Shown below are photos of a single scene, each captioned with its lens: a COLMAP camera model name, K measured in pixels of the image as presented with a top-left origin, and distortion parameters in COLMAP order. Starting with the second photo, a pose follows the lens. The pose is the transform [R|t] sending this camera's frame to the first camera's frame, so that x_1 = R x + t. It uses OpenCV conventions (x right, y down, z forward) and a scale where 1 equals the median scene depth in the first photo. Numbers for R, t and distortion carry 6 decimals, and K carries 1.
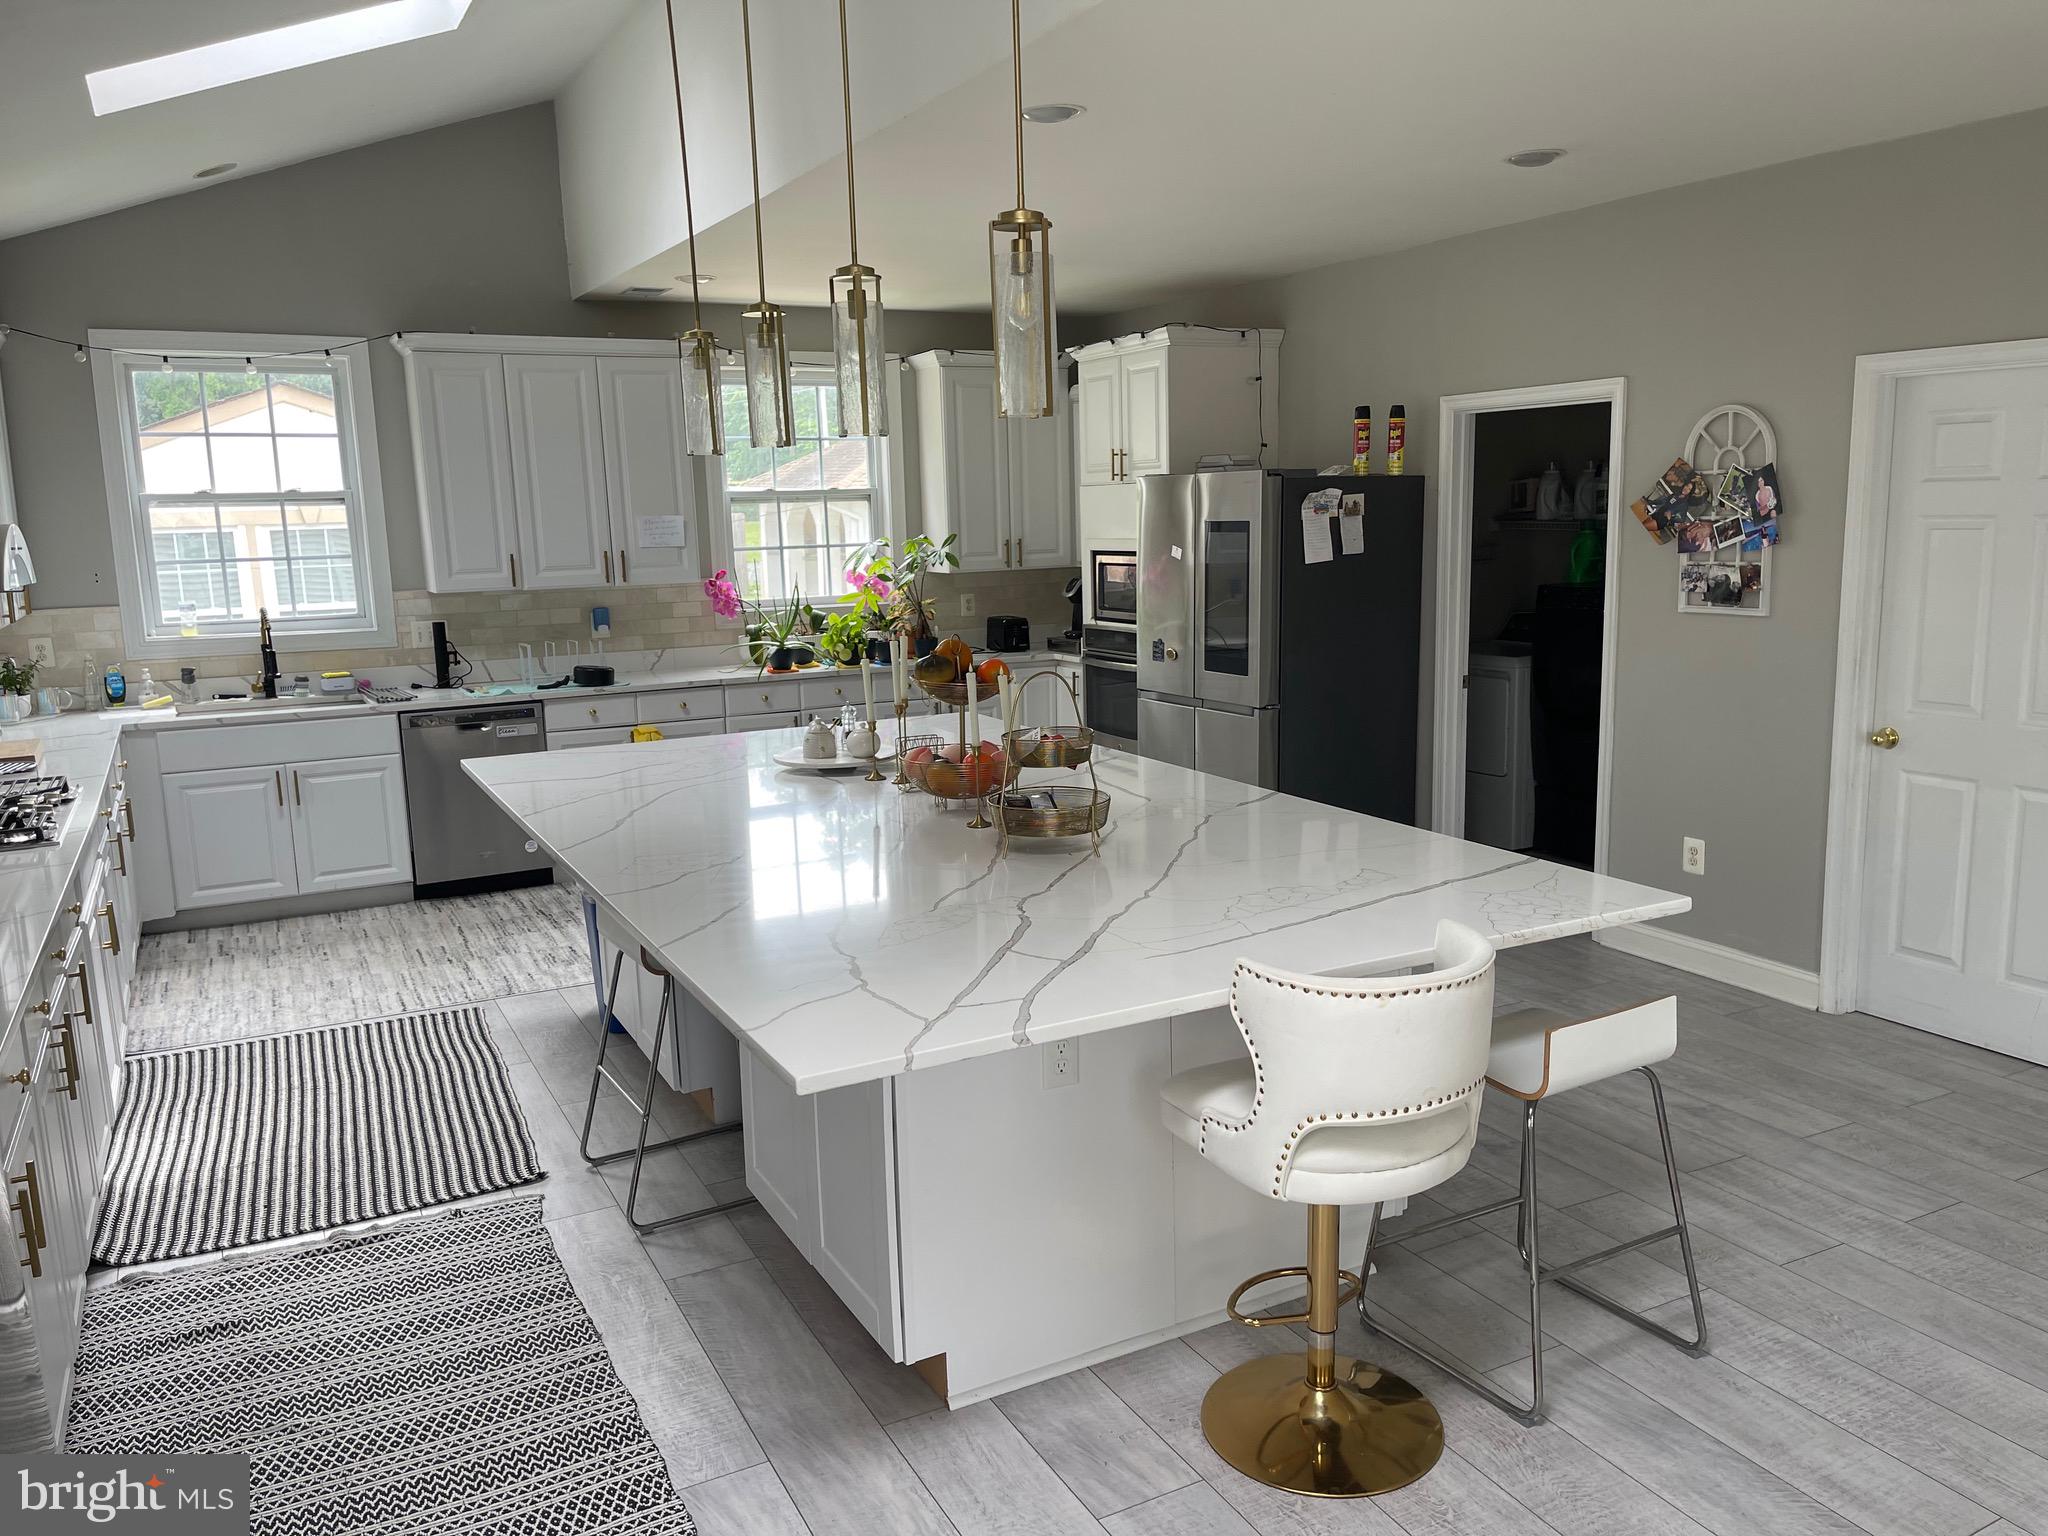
lens RADIAL K [[1535.5, 0, 1024.0], [0, 1535.5, 768.0], [0, 0, 1]] dist [0.005334, 0.003171]
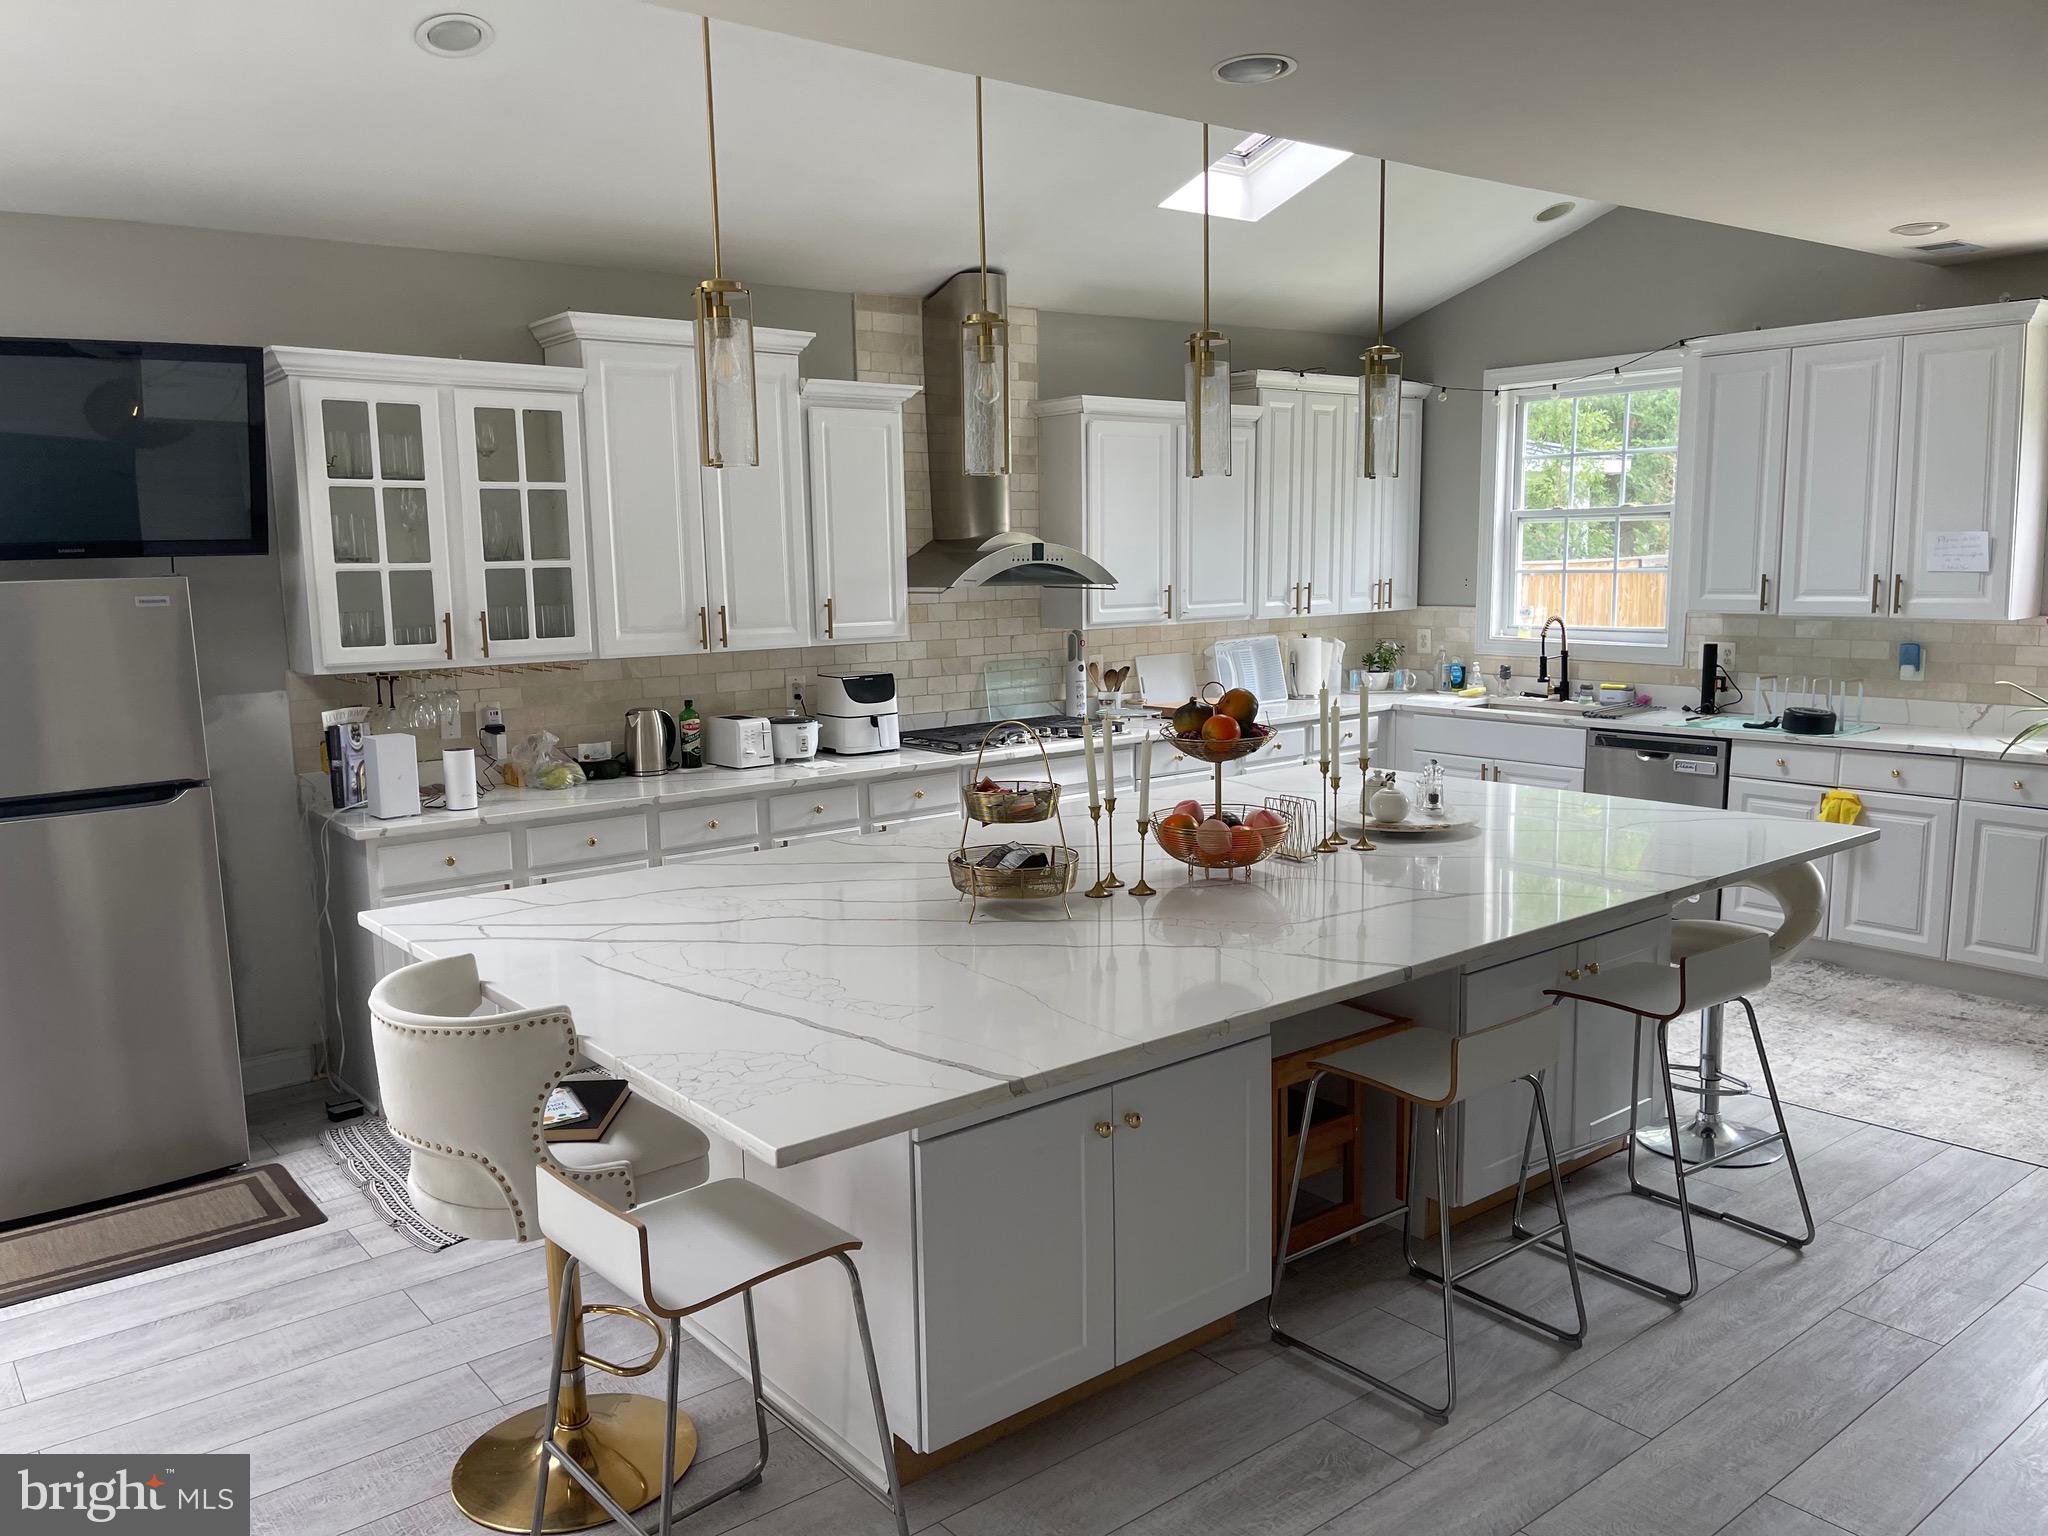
lens RADIAL K [[1535.5, 0, 1024.0], [0, 1535.5, 768.0], [0, 0, 1]] dist [0.005334, 0.003171]
pose [[0.202484, 0.156717, -0.966664, 0.459025], [-0.155576, 0.979723, 0.126247, -0.075627], [0.966849, 0.124827, 0.222760, 0.406410]]
